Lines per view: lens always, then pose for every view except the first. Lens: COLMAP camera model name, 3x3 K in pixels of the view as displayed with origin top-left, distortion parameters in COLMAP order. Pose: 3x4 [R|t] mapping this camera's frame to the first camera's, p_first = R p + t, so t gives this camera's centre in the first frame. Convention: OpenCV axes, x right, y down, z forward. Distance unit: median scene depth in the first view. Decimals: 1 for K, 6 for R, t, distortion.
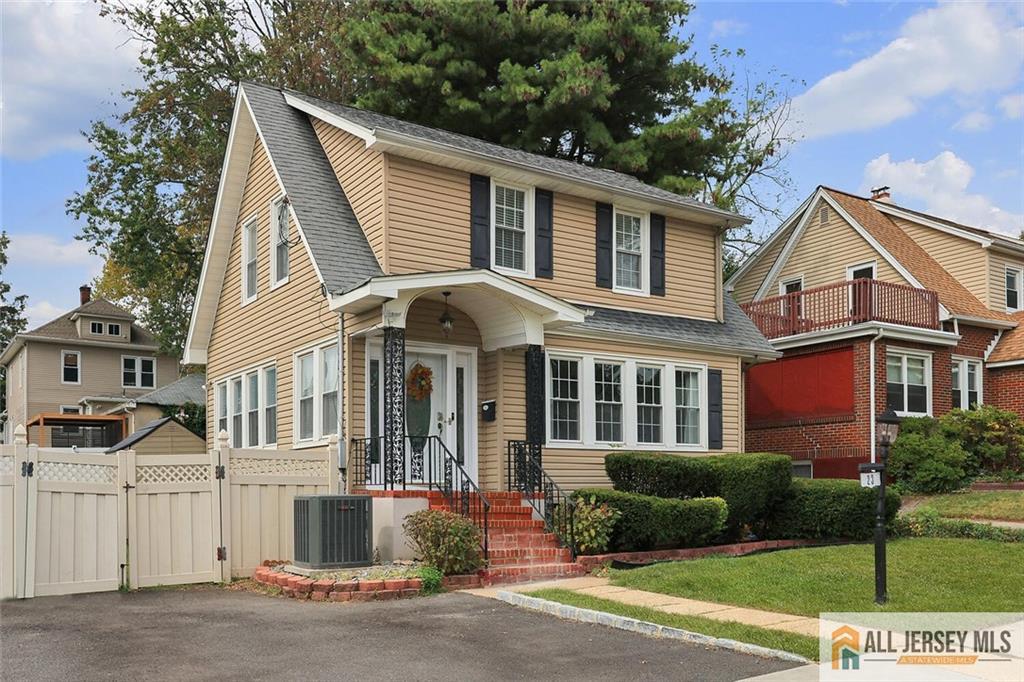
lens RADIAL K [[903.7, 0, 512.1], [0, 903.7, 394.7], [0, 0, 1]] dist [0.004928, 0.000705]
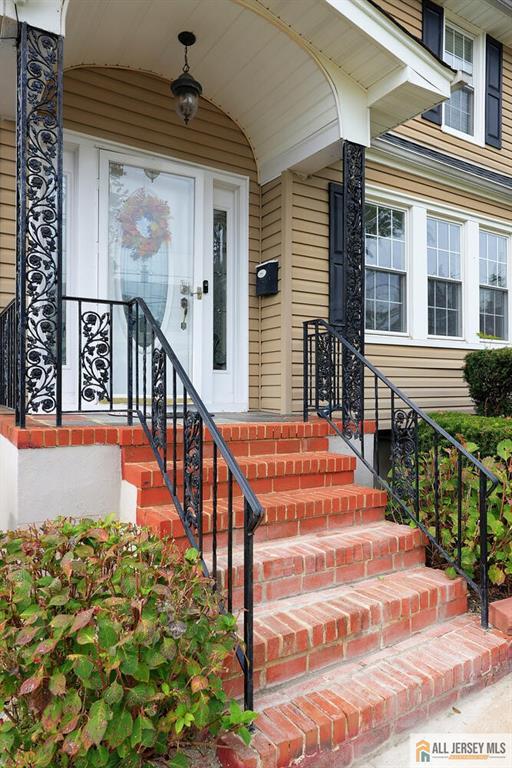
lens RADIAL K [[485.1, 0, 256.0], [0, 485.1, 384.0], [0, 0, 1]] dist [-0.000644, -0.001371]
pose [[0.998593, 0.010380, -0.052000, -0.015593], [-0.004917, 0.994553, 0.104116, 0.053936], [0.052797, -0.103714, 0.993205, 0.679162]]
